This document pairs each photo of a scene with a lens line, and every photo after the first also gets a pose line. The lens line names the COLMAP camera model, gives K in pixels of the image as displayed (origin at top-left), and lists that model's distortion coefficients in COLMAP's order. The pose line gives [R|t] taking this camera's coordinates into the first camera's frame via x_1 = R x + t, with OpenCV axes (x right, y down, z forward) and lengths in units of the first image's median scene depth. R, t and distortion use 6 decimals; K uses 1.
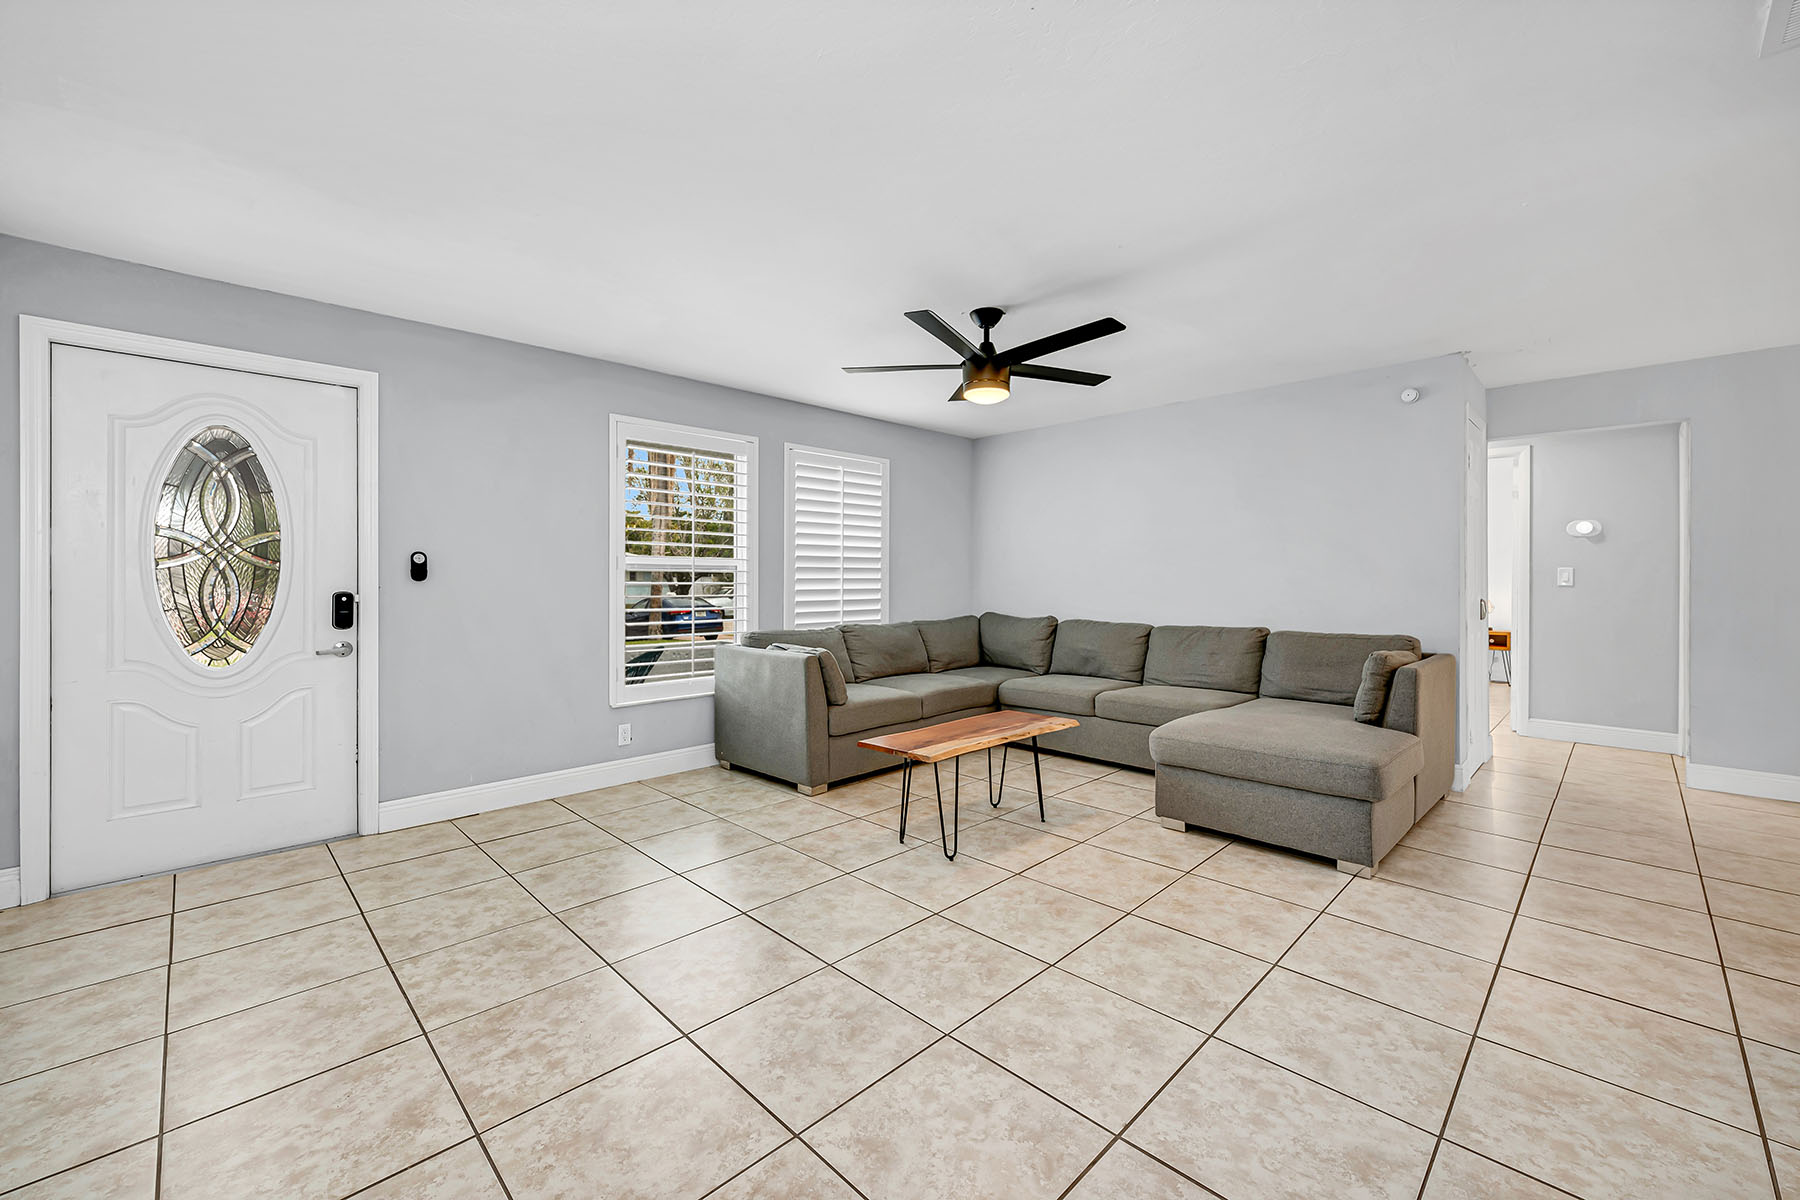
lens RADIAL K [[720.0, 0, 901.1], [0, 720.0, 590.6], [0, 0, 1]] dist [-0.003084, -0.000394]
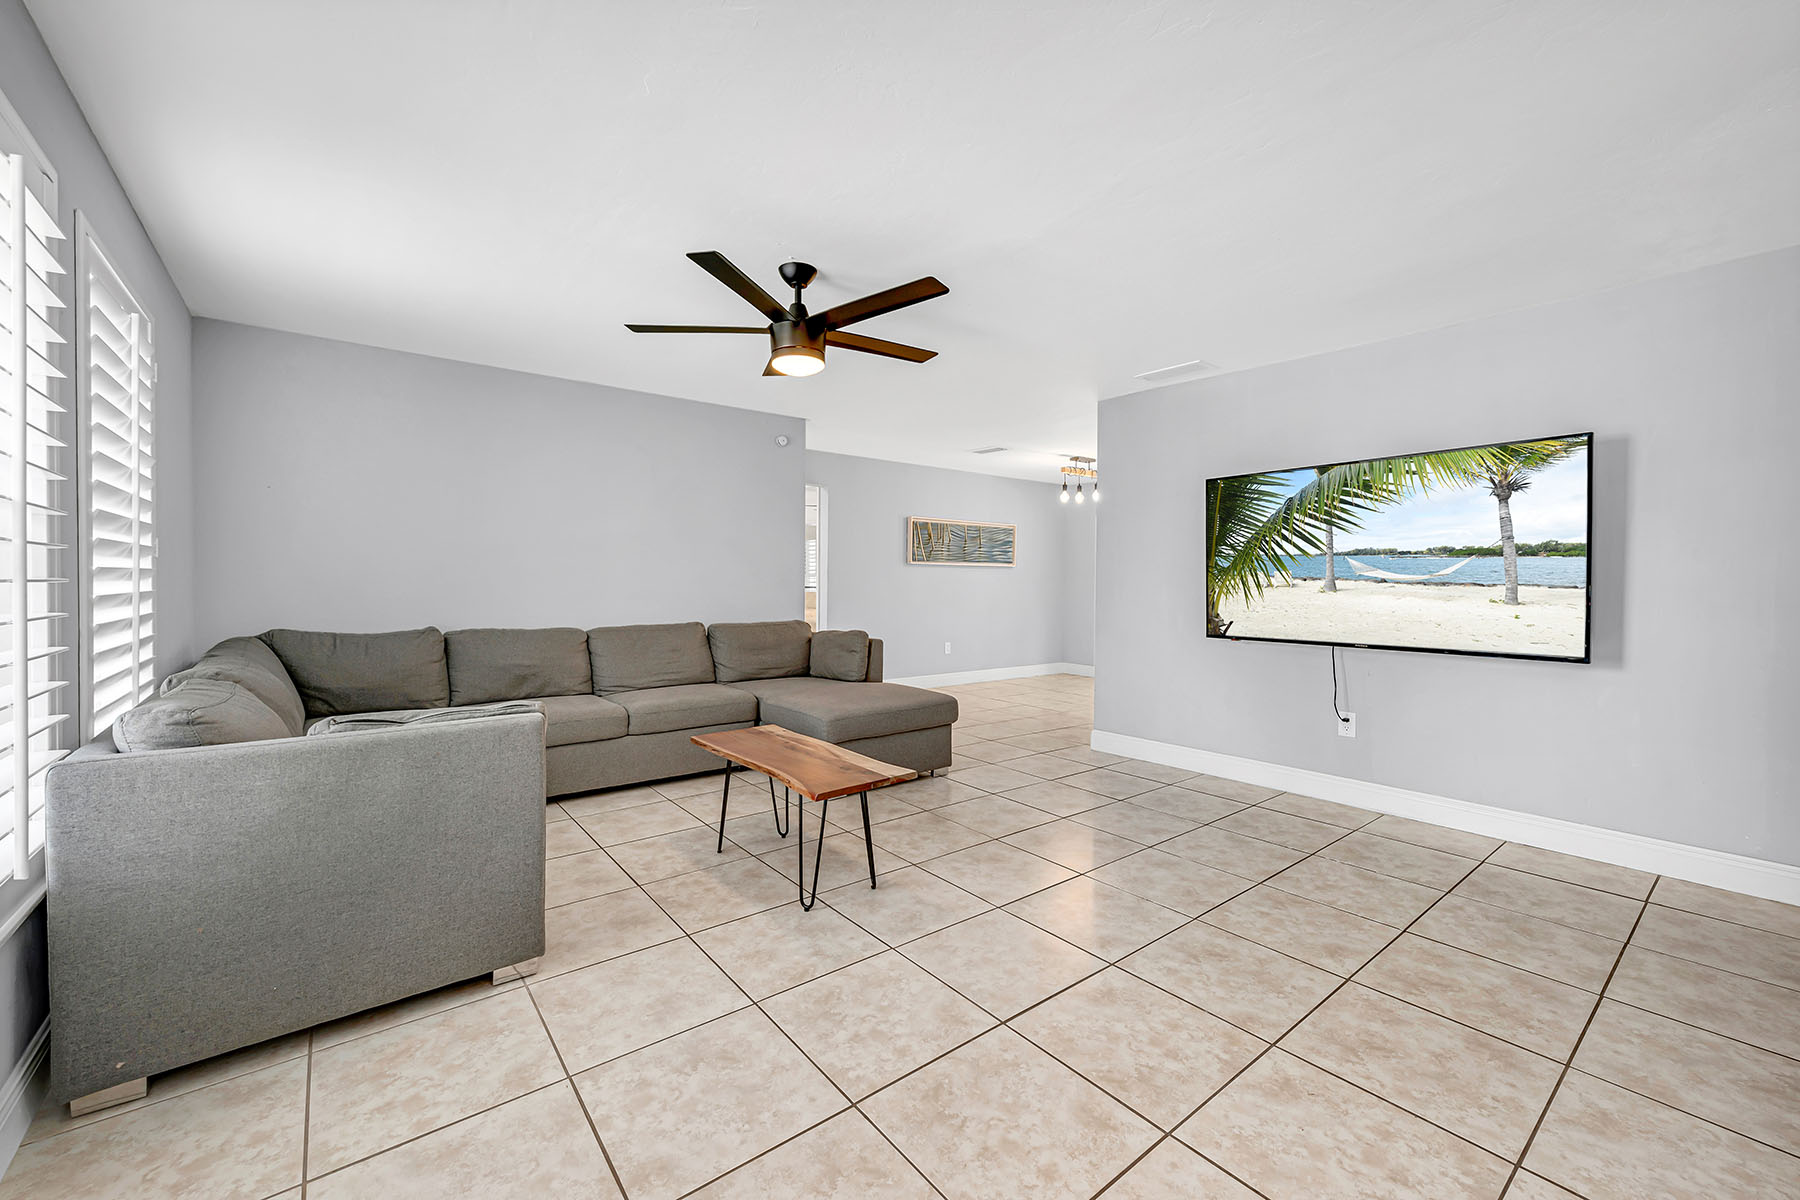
lens RADIAL K [[720.0, 0, 897.5], [0, 720.0, 599.4], [0, 0, 1]] dist [-0.003084, -0.000394]
pose [[0.111703, -0.024807, 0.993432, -0.829916], [0.008442, 0.999676, 0.024013, -0.009650], [-0.993706, 0.005705, 0.111877, 0.881761]]
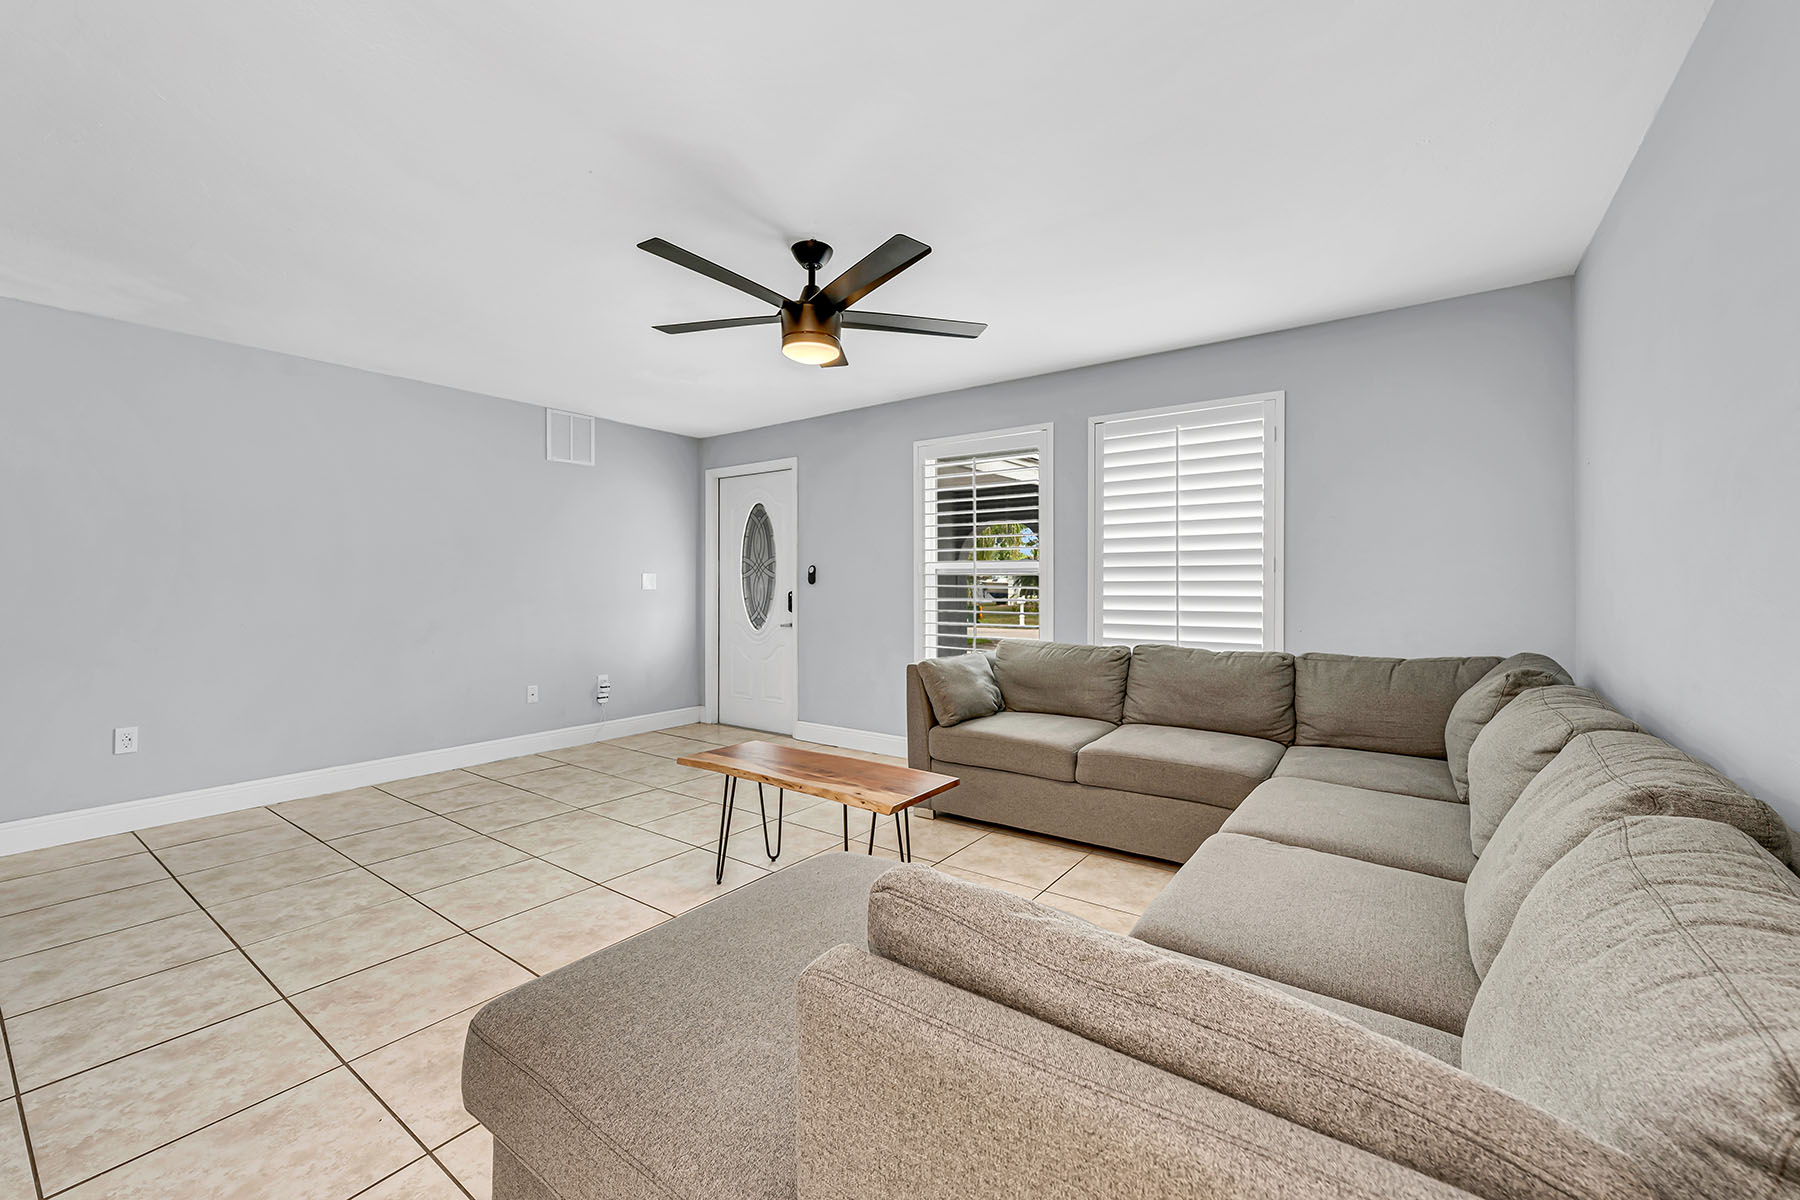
lens RADIAL K [[720.0, 0, 898.1], [0, 720.0, 591.8], [0, 0, 1]] dist [-0.003084, -0.000394]
pose [[0.163852, 0.008638, -0.986447, 1.039043], [-0.015436, 0.999862, 0.006191, -0.011609], [0.986364, 0.014213, 0.163963, 1.088415]]
